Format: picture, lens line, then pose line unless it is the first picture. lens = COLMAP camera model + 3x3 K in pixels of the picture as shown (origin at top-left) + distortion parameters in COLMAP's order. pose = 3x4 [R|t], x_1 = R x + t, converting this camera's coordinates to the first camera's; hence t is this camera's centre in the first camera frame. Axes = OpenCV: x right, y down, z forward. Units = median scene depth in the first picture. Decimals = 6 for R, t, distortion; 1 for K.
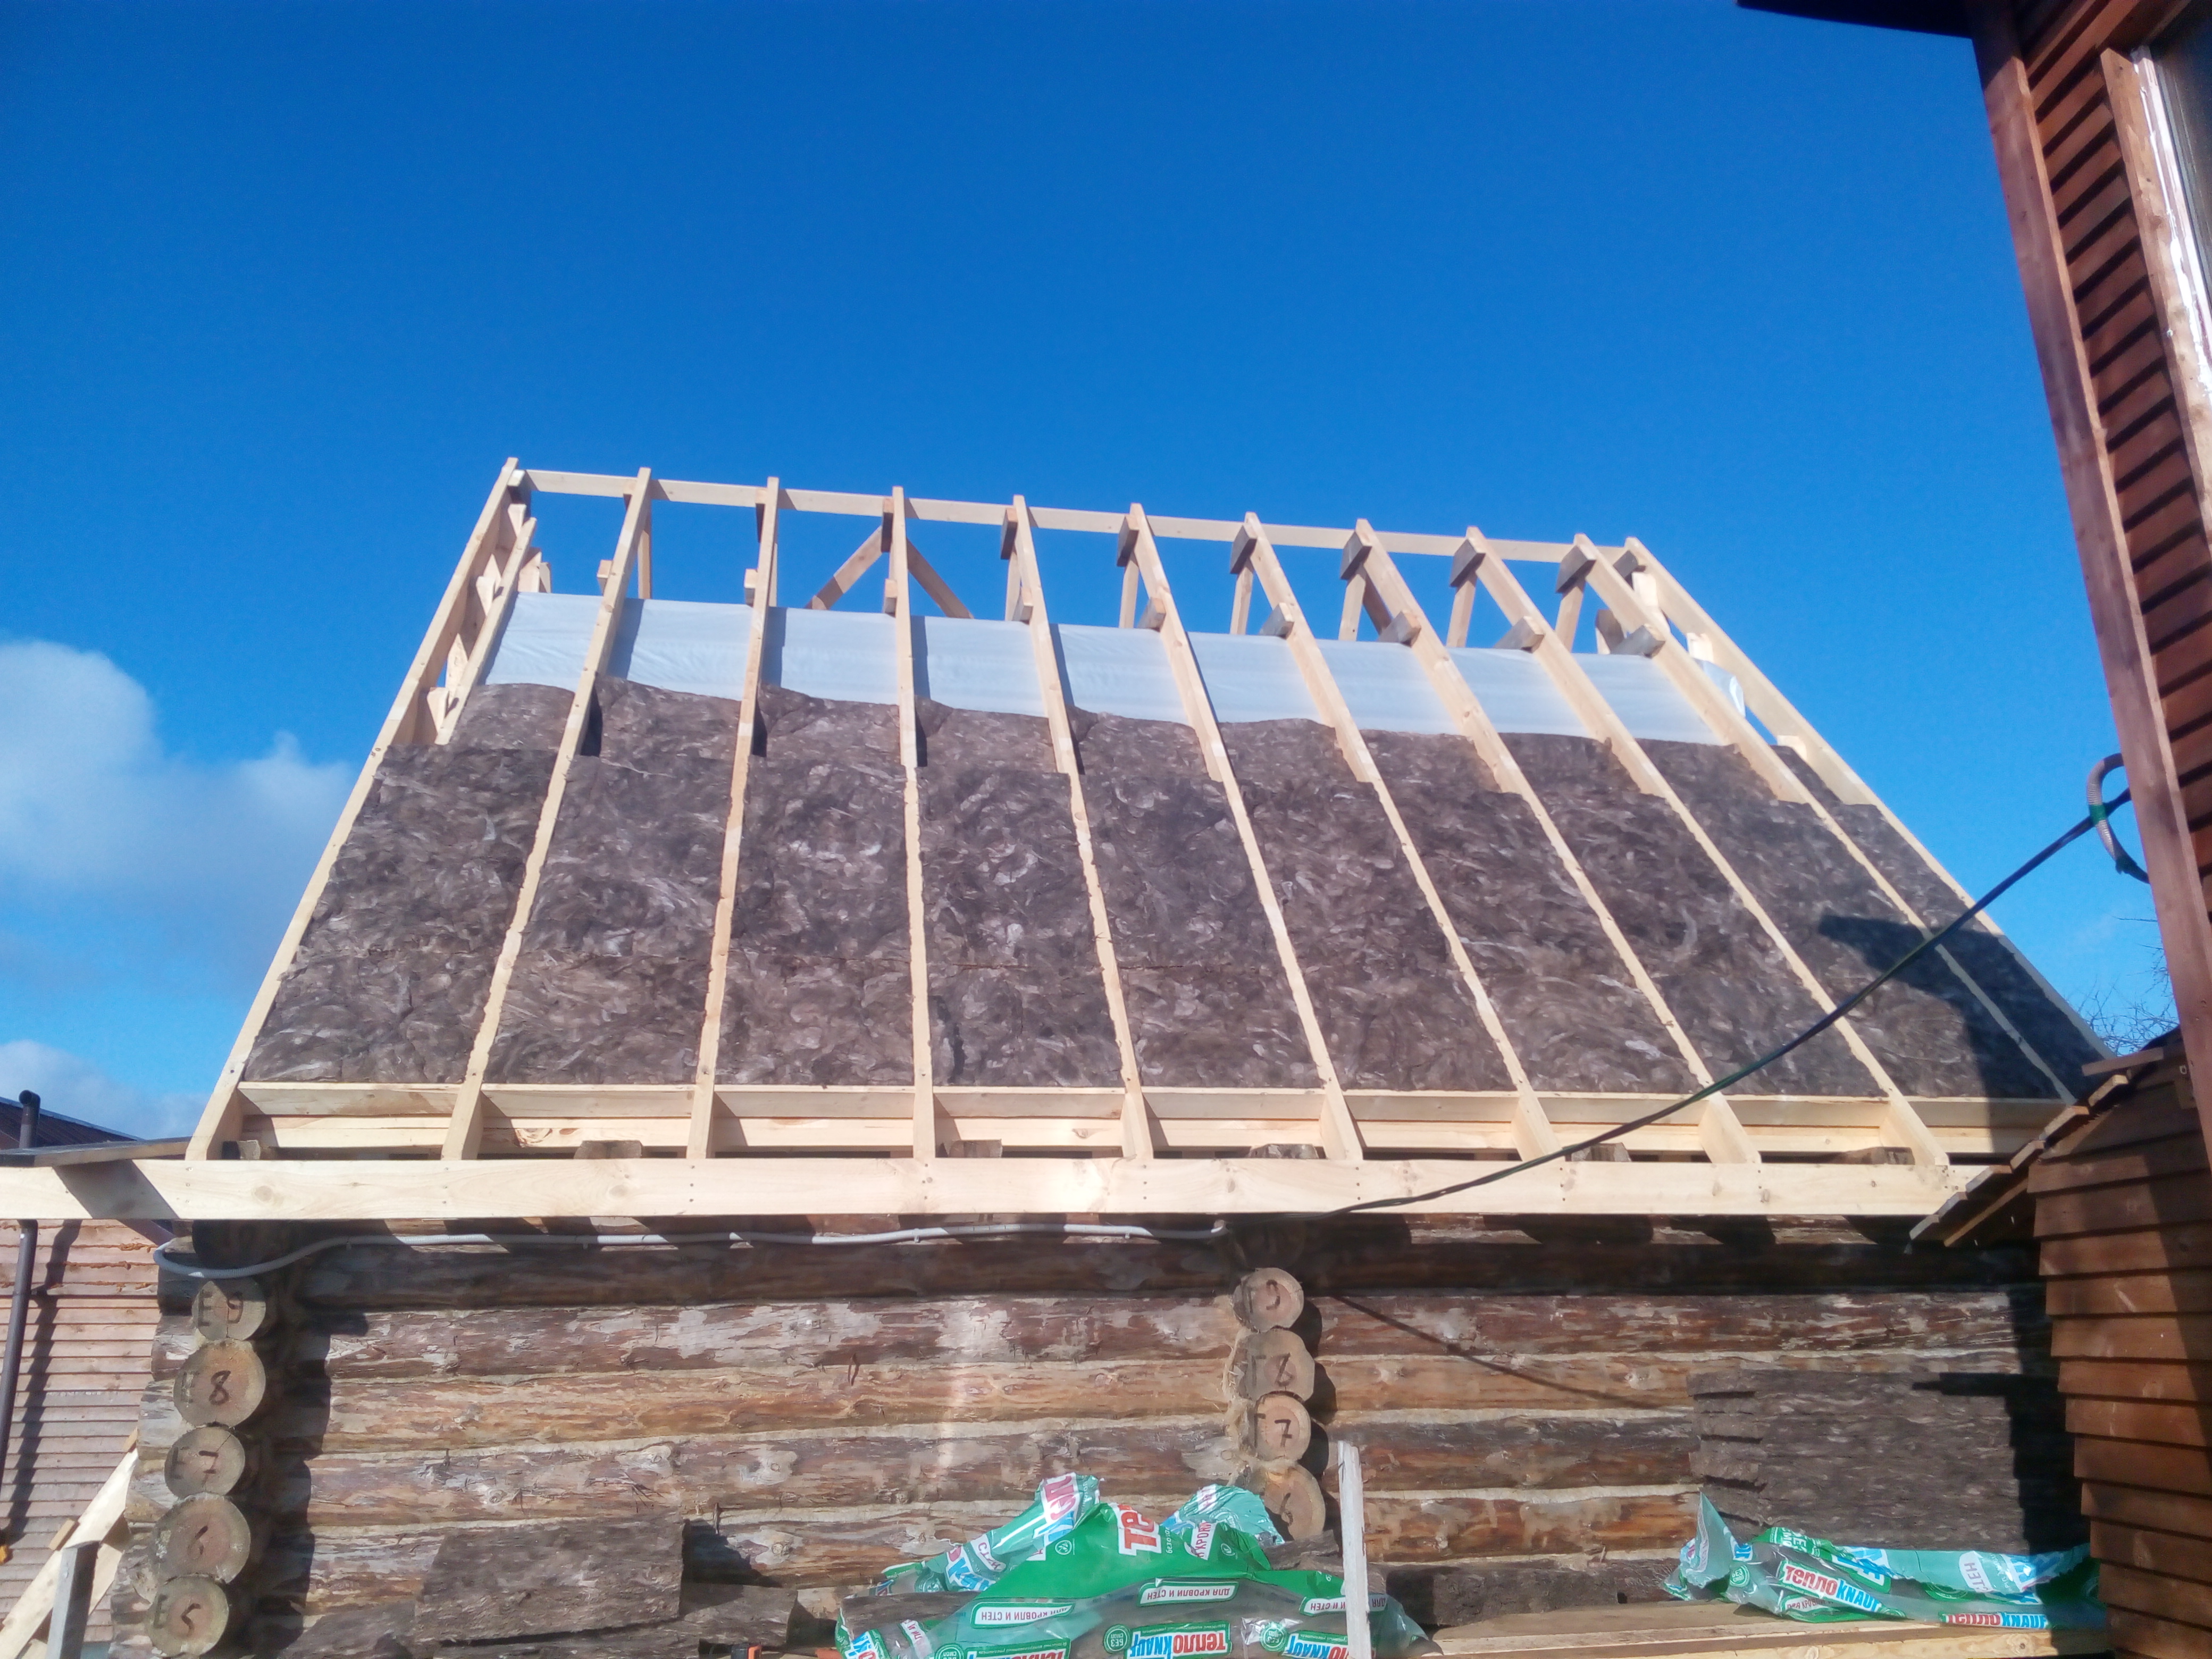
lens RADIAL K [[1639.2, 0, 1121.2], [0, 1639.2, 806.5], [0, 0, 1]] dist [0.094433, -0.137965]
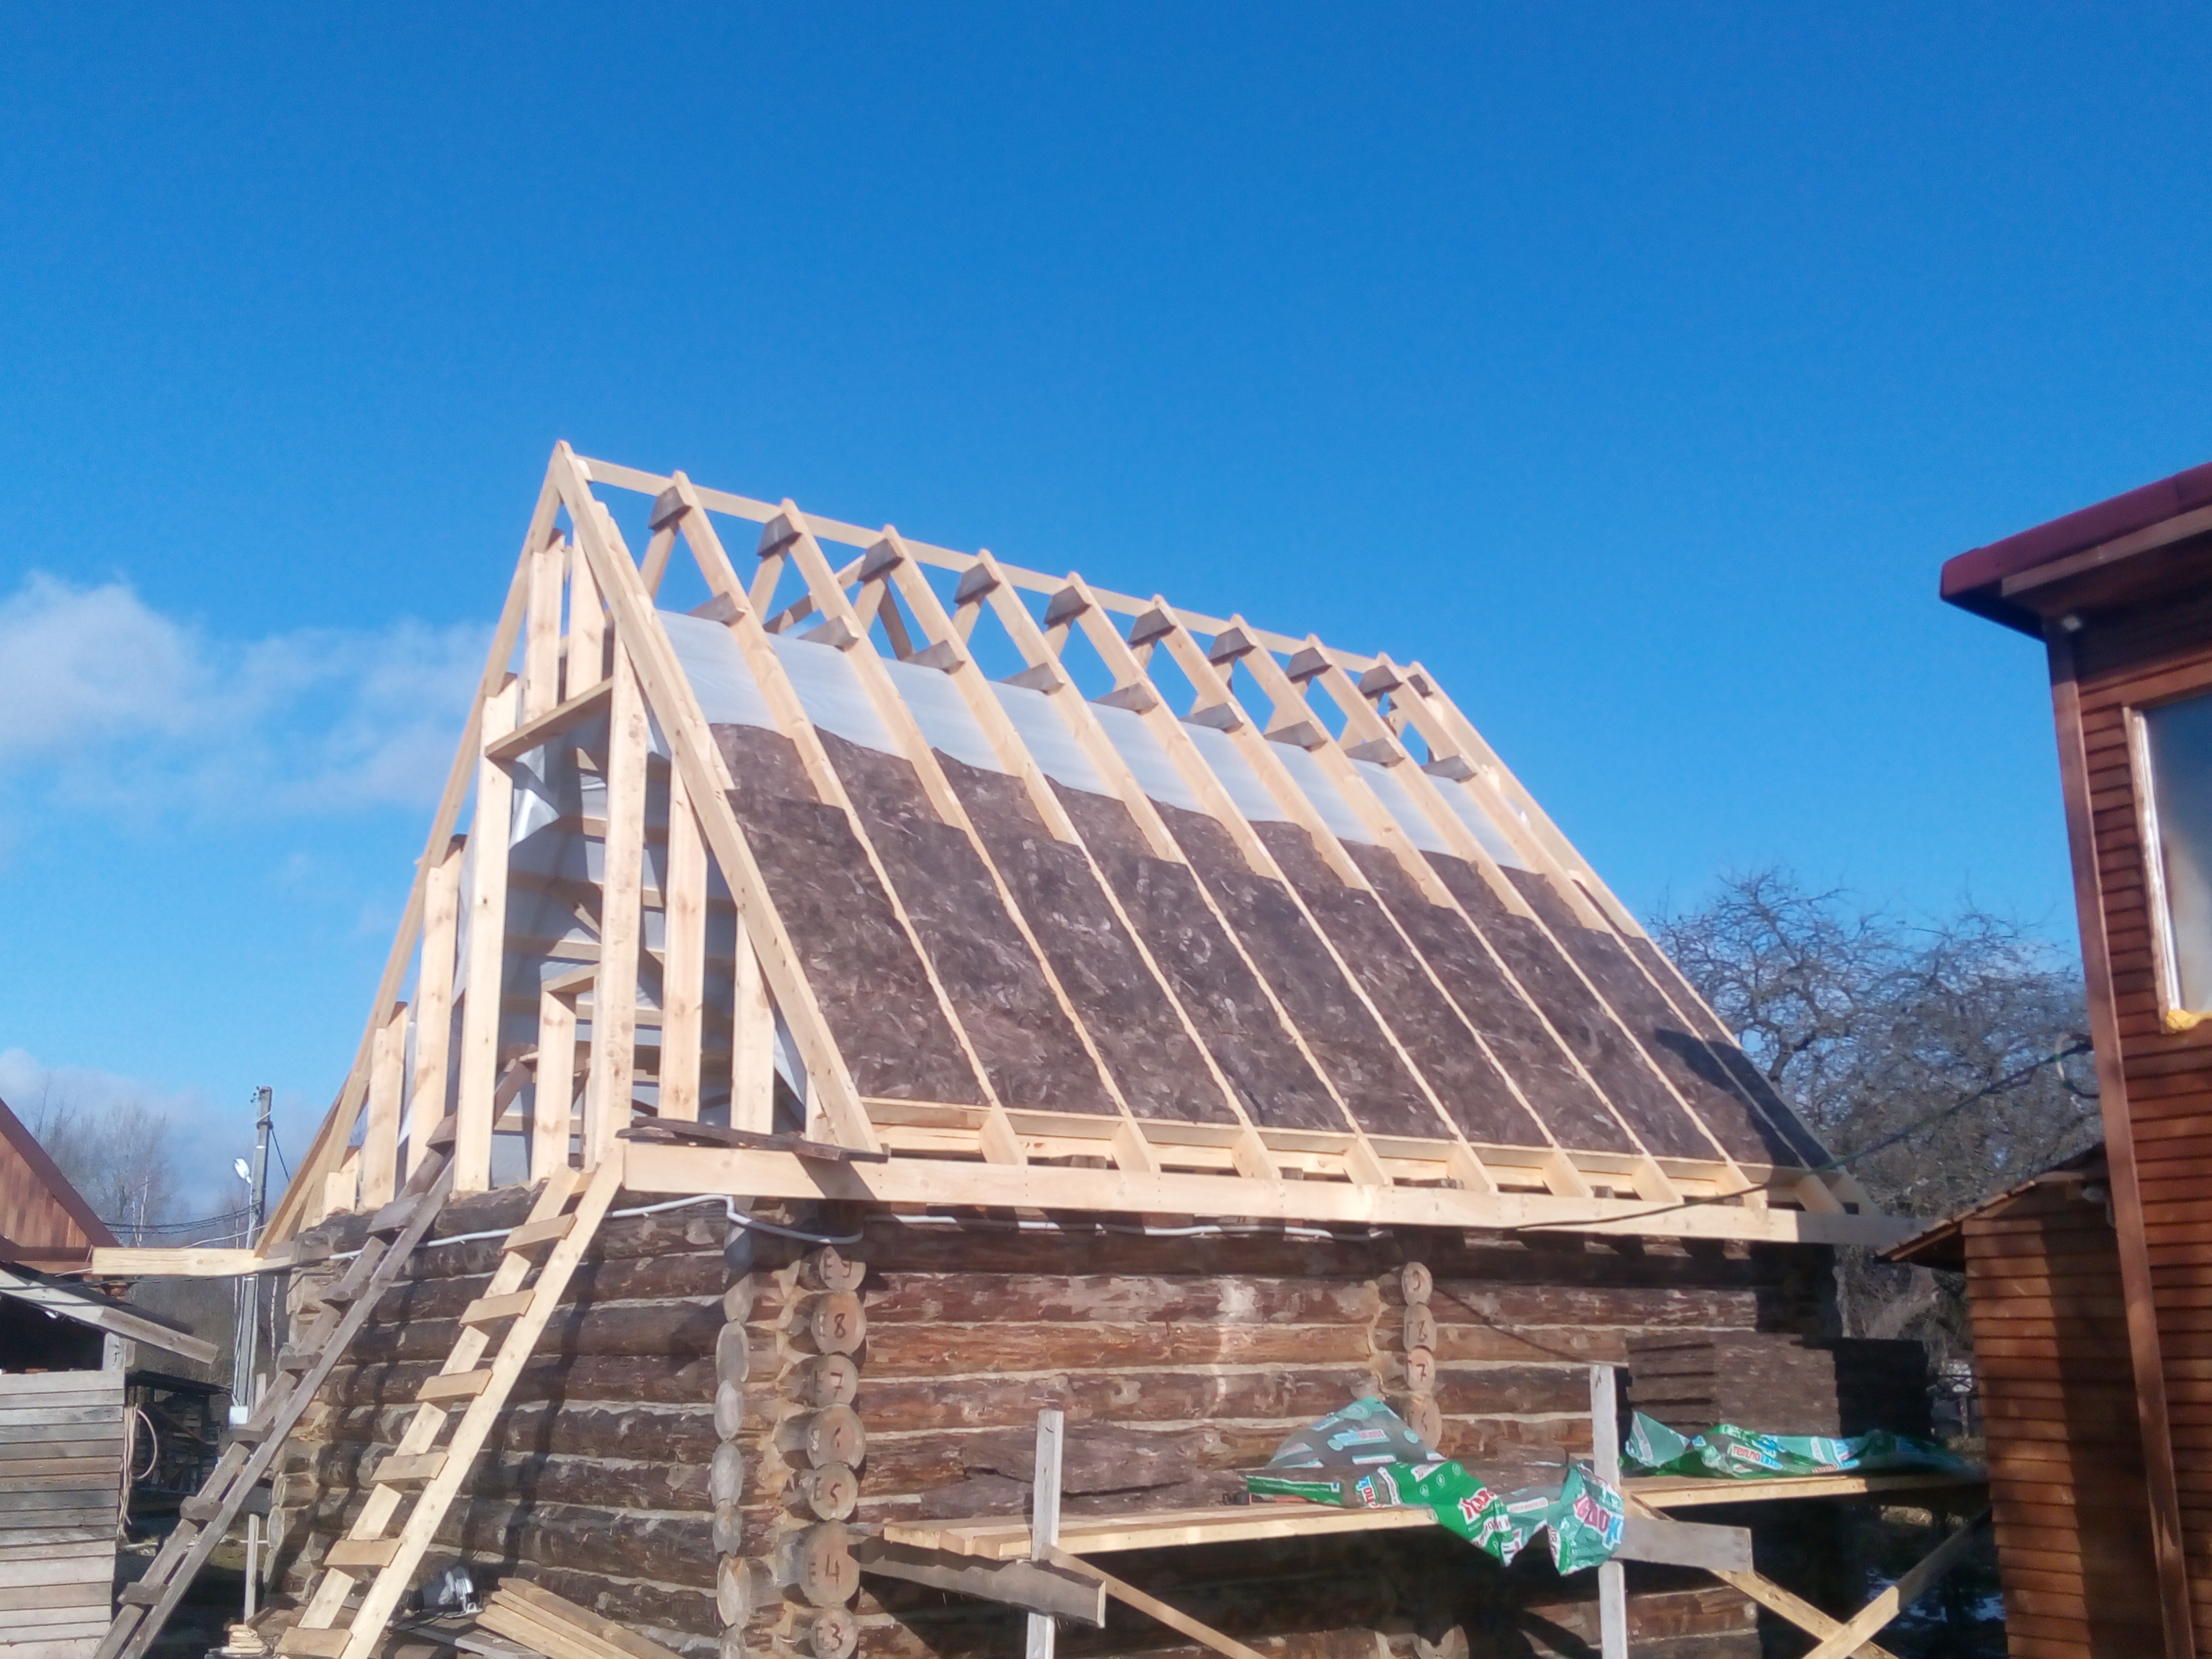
lens RADIAL K [[2144.5, 0, 1110.5], [0, 2144.5, 789.8], [0, 0, 1]] dist [0.055983, -0.014395]
pose [[0.888070, 0.125003, 0.442387, -1.038291], [-0.146490, 0.989105, 0.014585, -0.117419], [-0.435744, -0.077758, 0.896706, -0.540520]]
